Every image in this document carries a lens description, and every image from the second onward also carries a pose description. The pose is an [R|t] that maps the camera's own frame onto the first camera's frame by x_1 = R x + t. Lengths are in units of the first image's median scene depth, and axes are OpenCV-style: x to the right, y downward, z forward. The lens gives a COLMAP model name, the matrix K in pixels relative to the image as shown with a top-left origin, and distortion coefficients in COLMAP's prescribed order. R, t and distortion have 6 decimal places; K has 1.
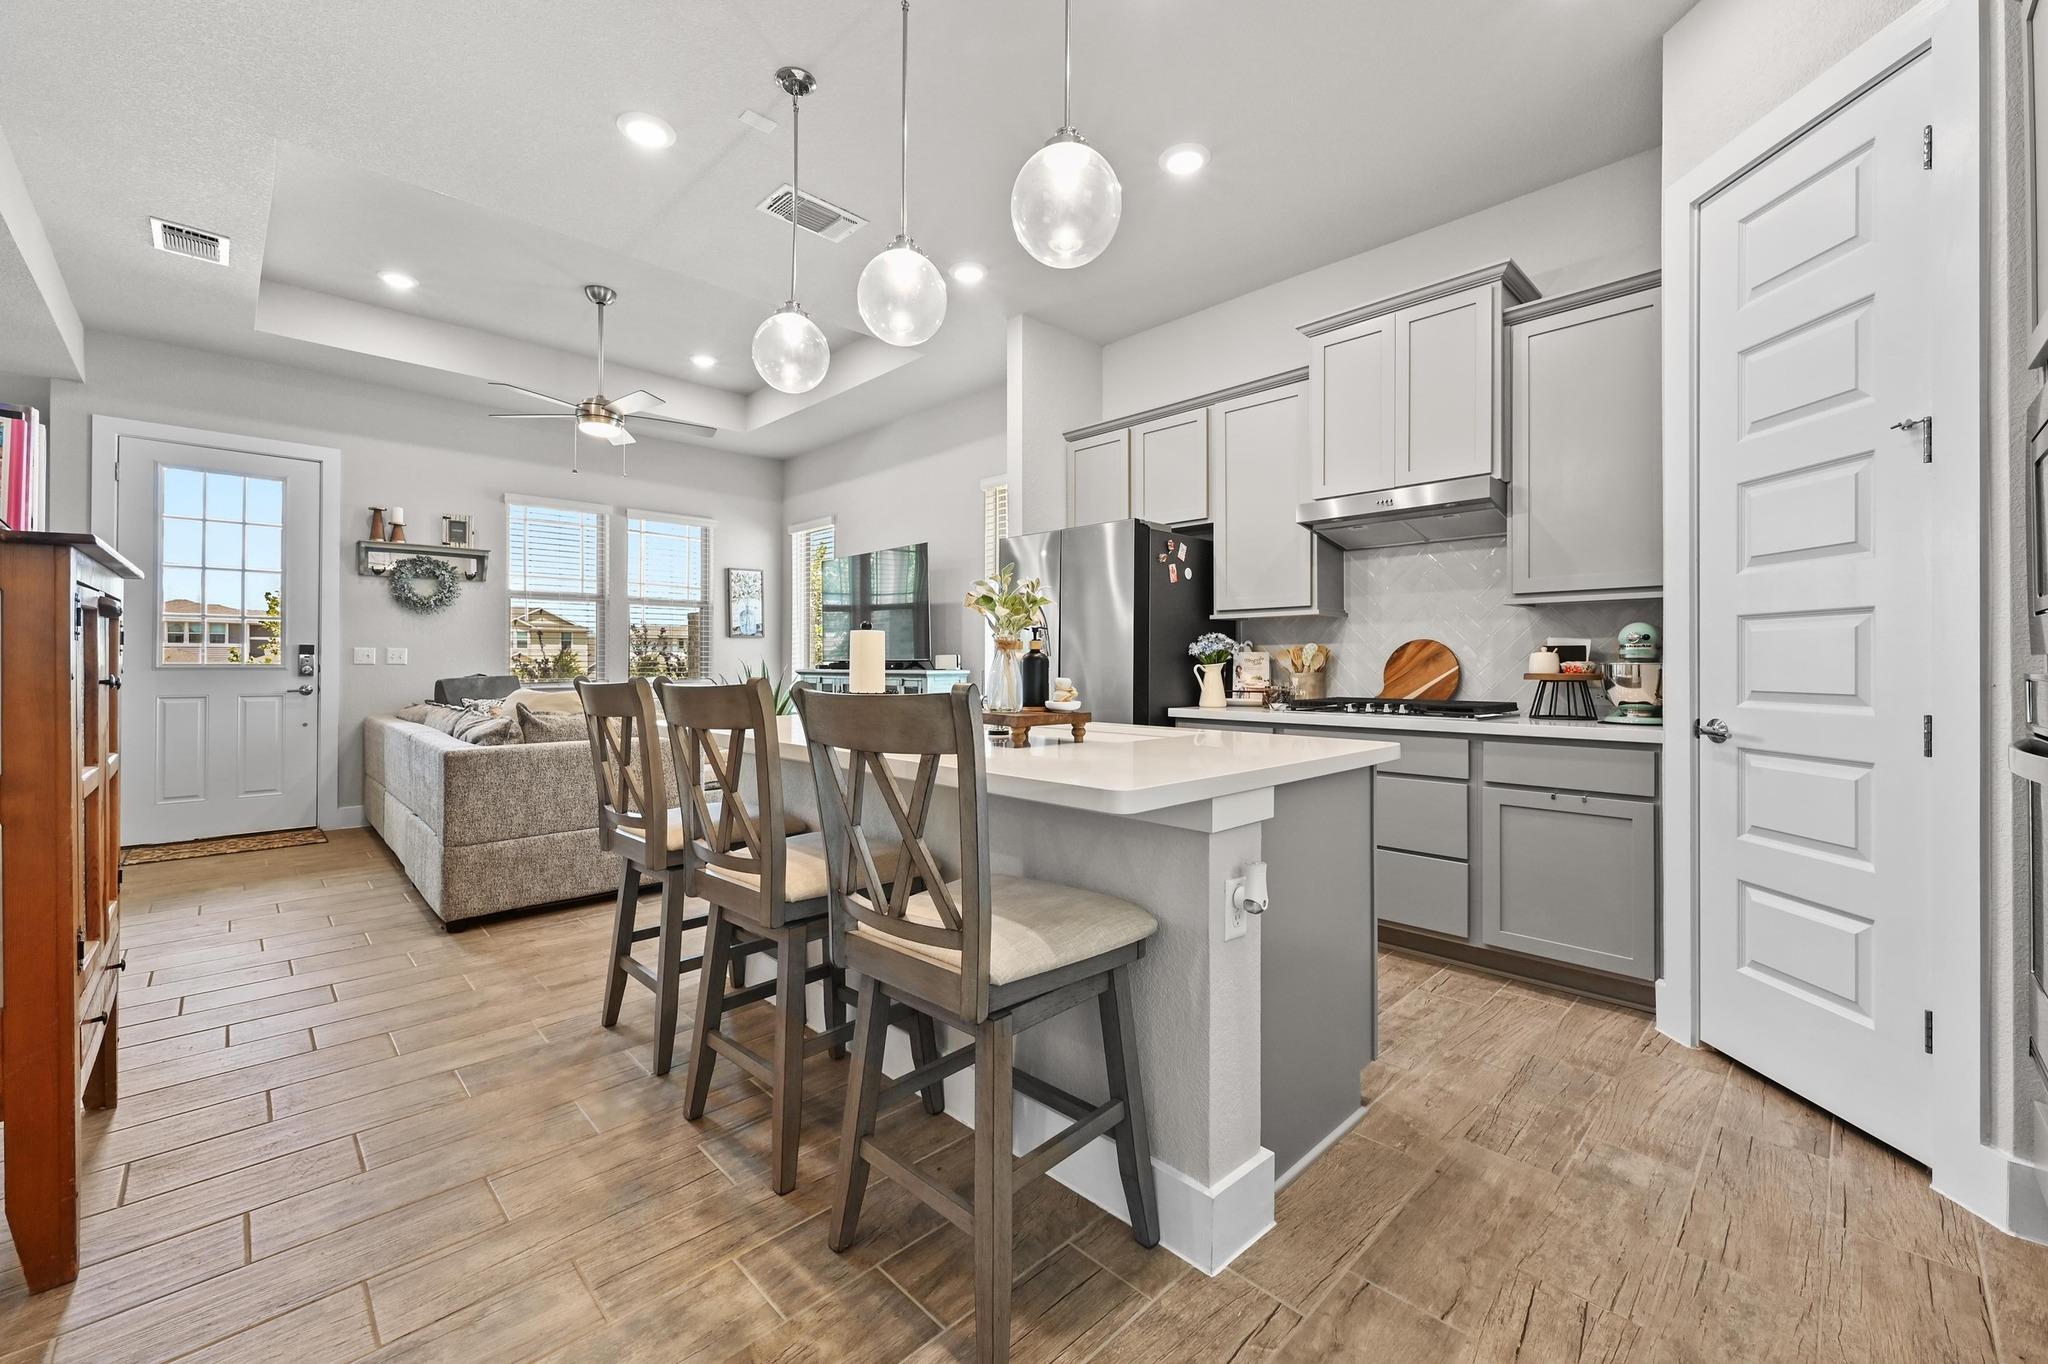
lens RADIAL K [[813.0, 0, 1020.3], [0, 813.0, 663.0], [0, 0, 1]] dist [-0.001519, 0.000251]
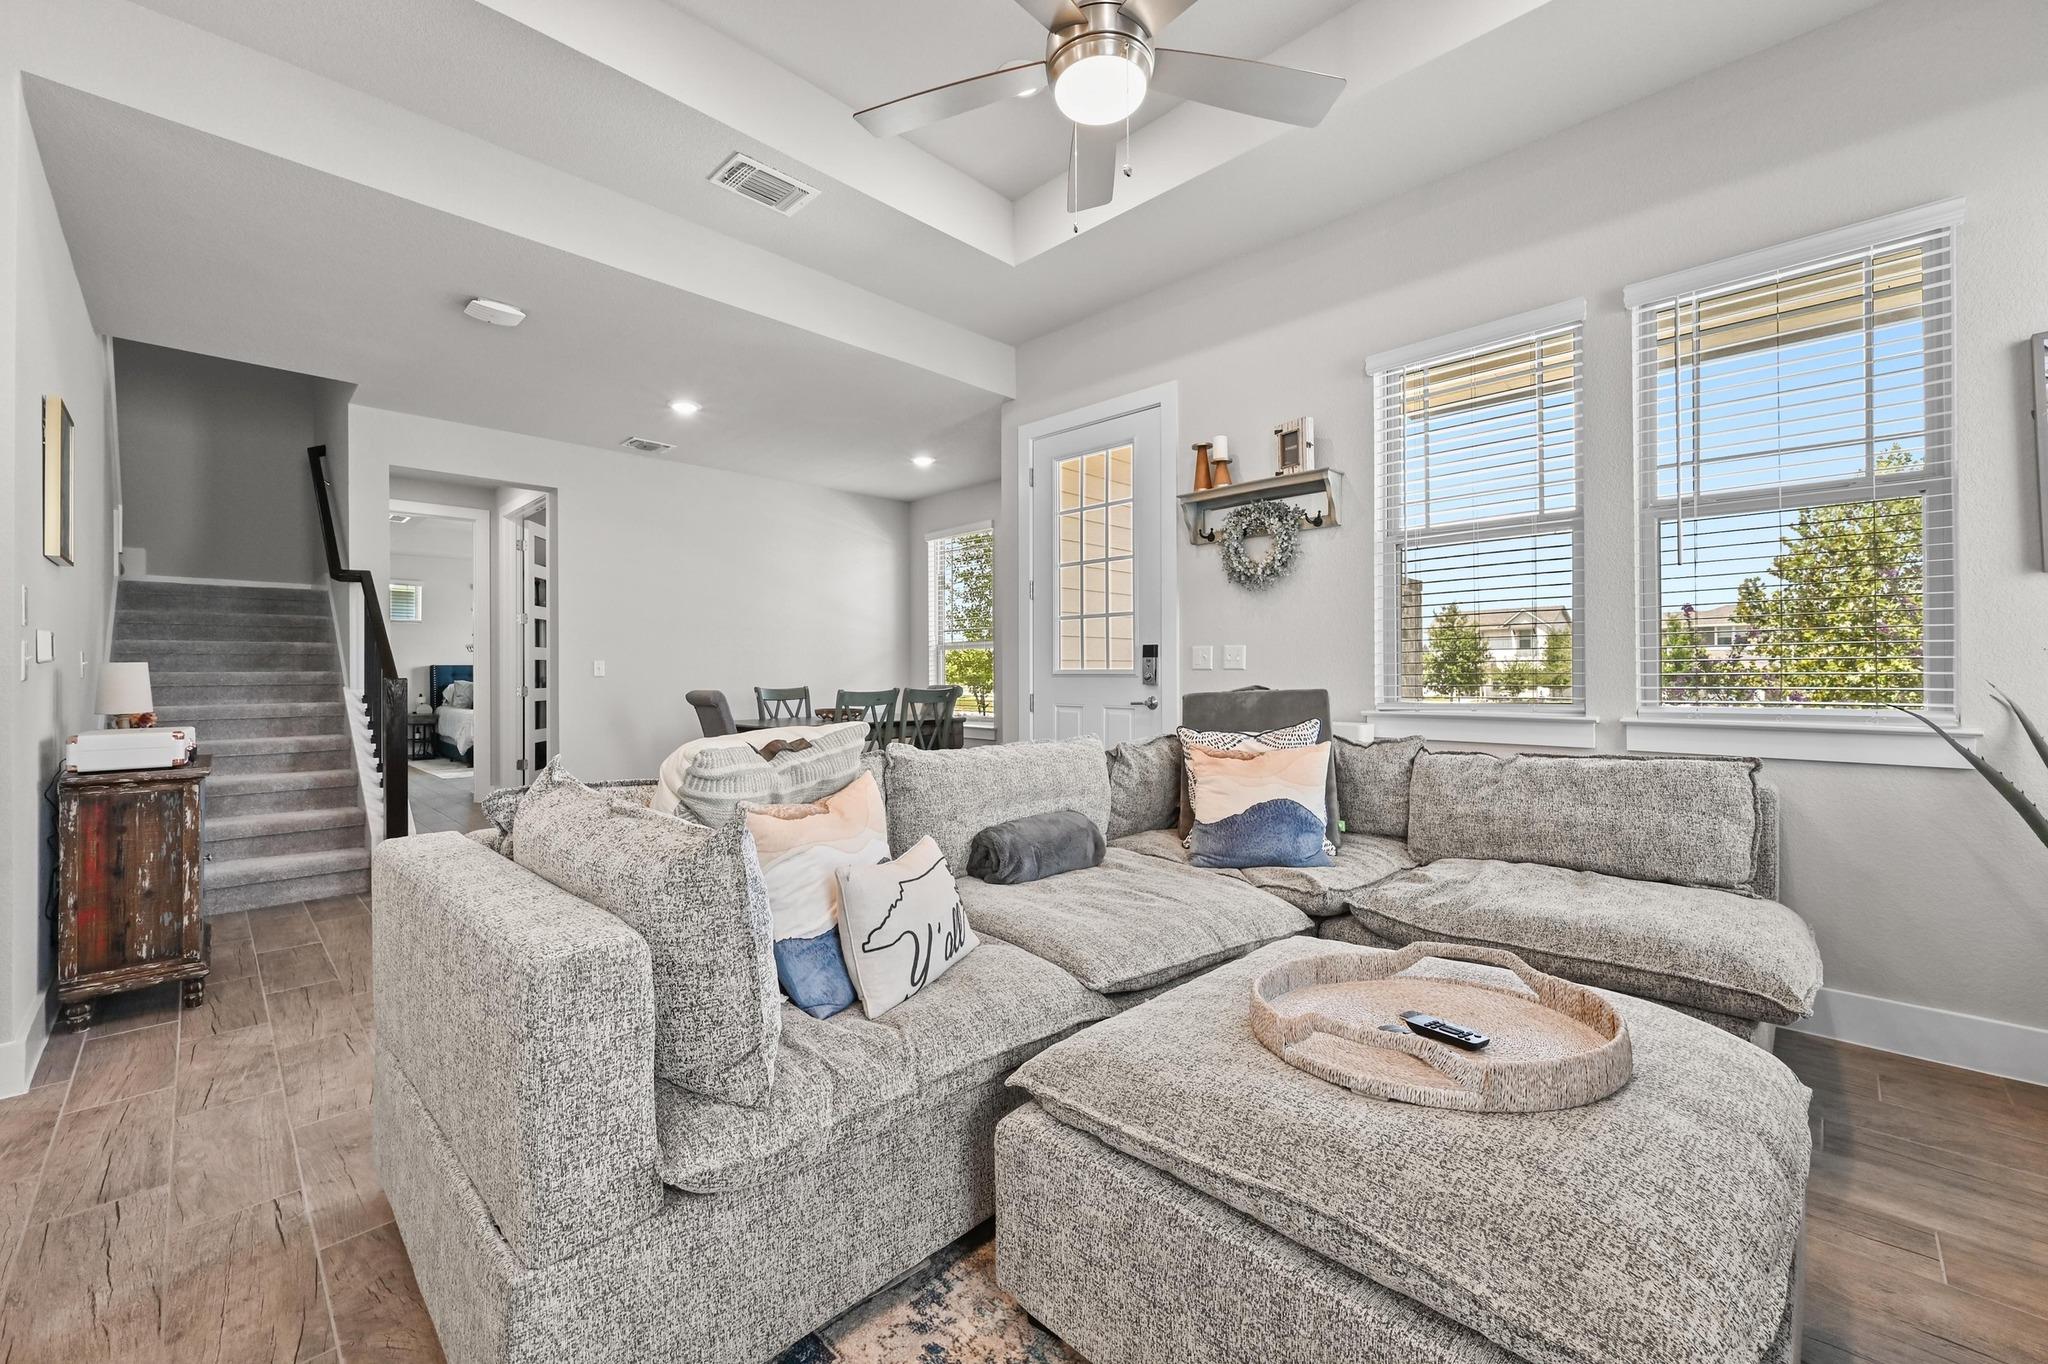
lens RADIAL K [[813.0, 0, 1035.9], [0, 813.0, 666.3], [0, 0, 1]] dist [-0.001519, 0.000251]
pose [[0.025775, -0.006166, -0.999649, -0.135234], [0.007619, 0.999953, -0.005971, 0.002825], [0.999639, -0.007462, 0.025821, 1.131340]]
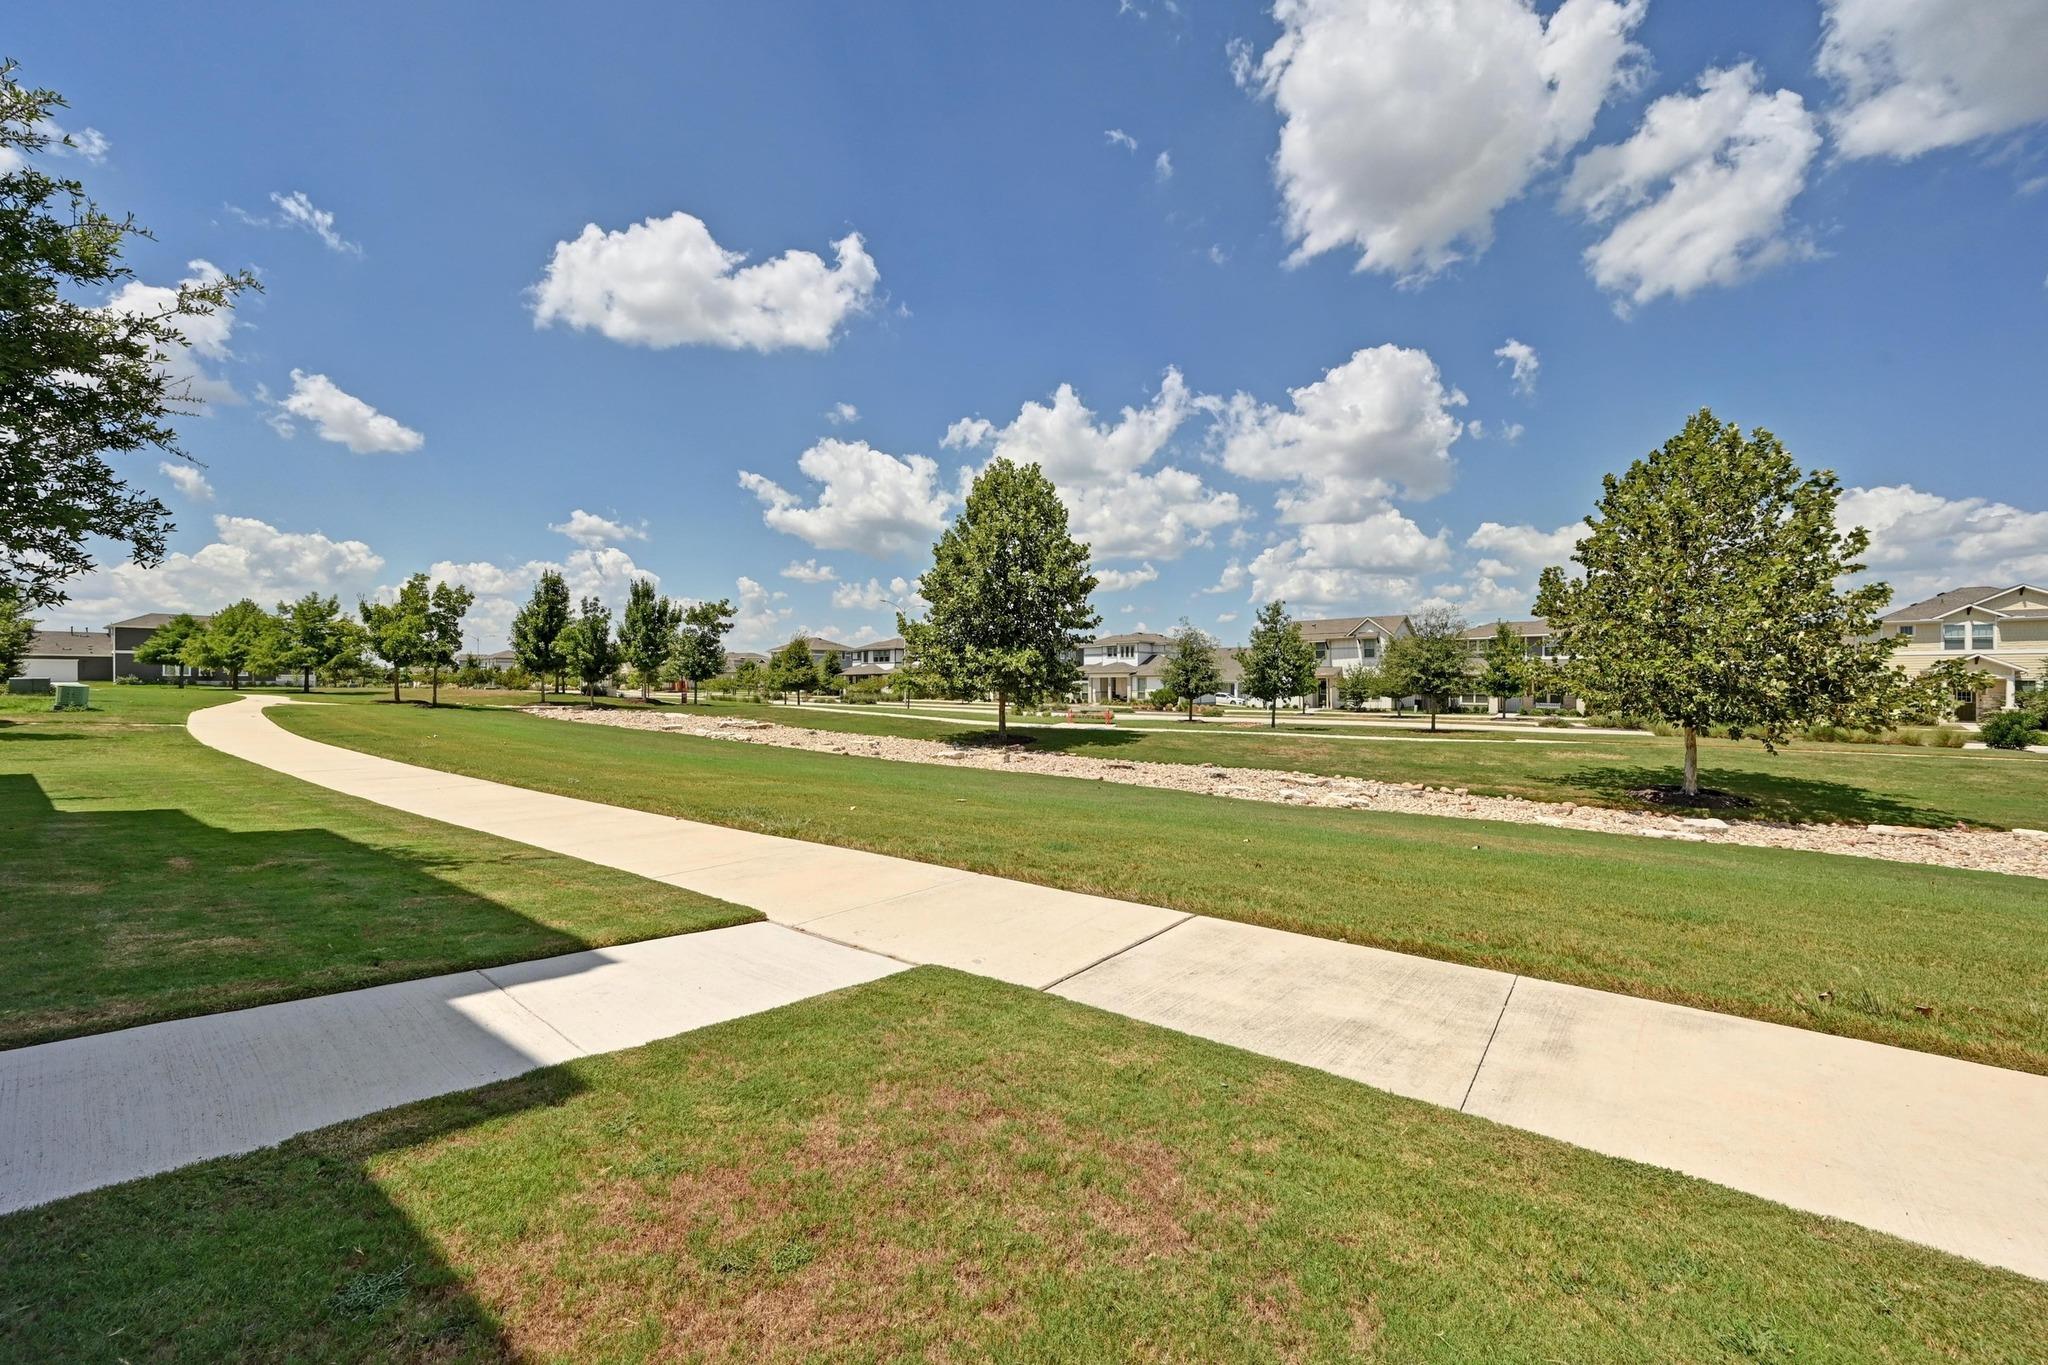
lens RADIAL K [[813.0, 0, 1028.3], [0, 813.0, 692.2], [0, 0, 1]] dist [-0.001519, 0.000251]
pose [[0.142512, 0.010437, -0.989738, -1.267095], [0.003191, 0.999934, 0.011004, 0.112547], [0.989788, -0.004727, 0.142469, 2.457773]]
